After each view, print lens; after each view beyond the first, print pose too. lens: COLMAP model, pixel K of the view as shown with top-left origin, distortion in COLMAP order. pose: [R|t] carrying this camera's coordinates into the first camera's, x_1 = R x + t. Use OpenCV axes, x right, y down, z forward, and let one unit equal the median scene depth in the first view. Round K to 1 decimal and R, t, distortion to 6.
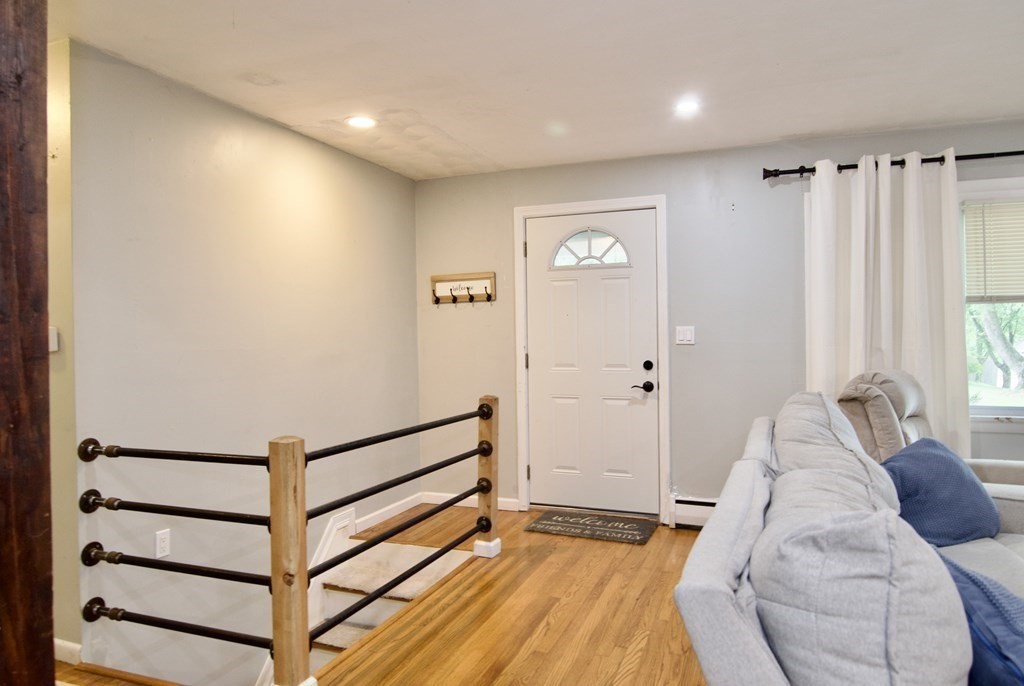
lens RADIAL K [[668.3, 0, 509.8], [0, 668.3, 338.4], [0, 0, 1]] dist [0.008731, -0.020358]
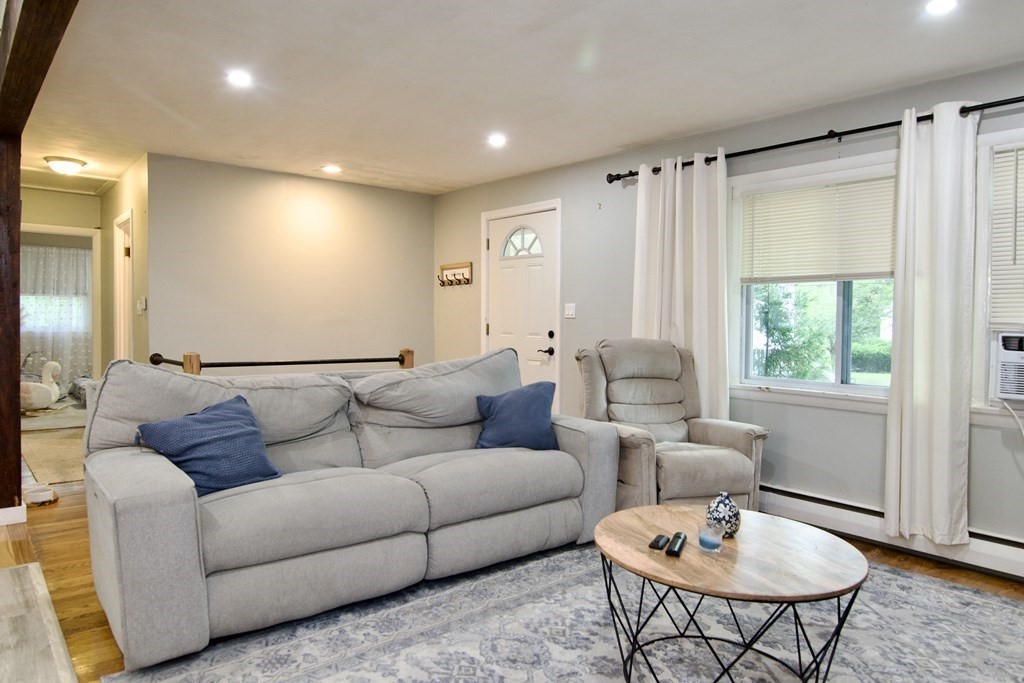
lens RADIAL K [[668.3, 0, 517.2], [0, 668.3, 341.3], [0, 0, 1]] dist [0.008731, -0.020358]
pose [[0.883845, 0.037002, -0.466314, 0.866598], [-0.024110, 0.999145, 0.033585, 0.014628], [0.467158, -0.018441, 0.883981, -0.174147]]
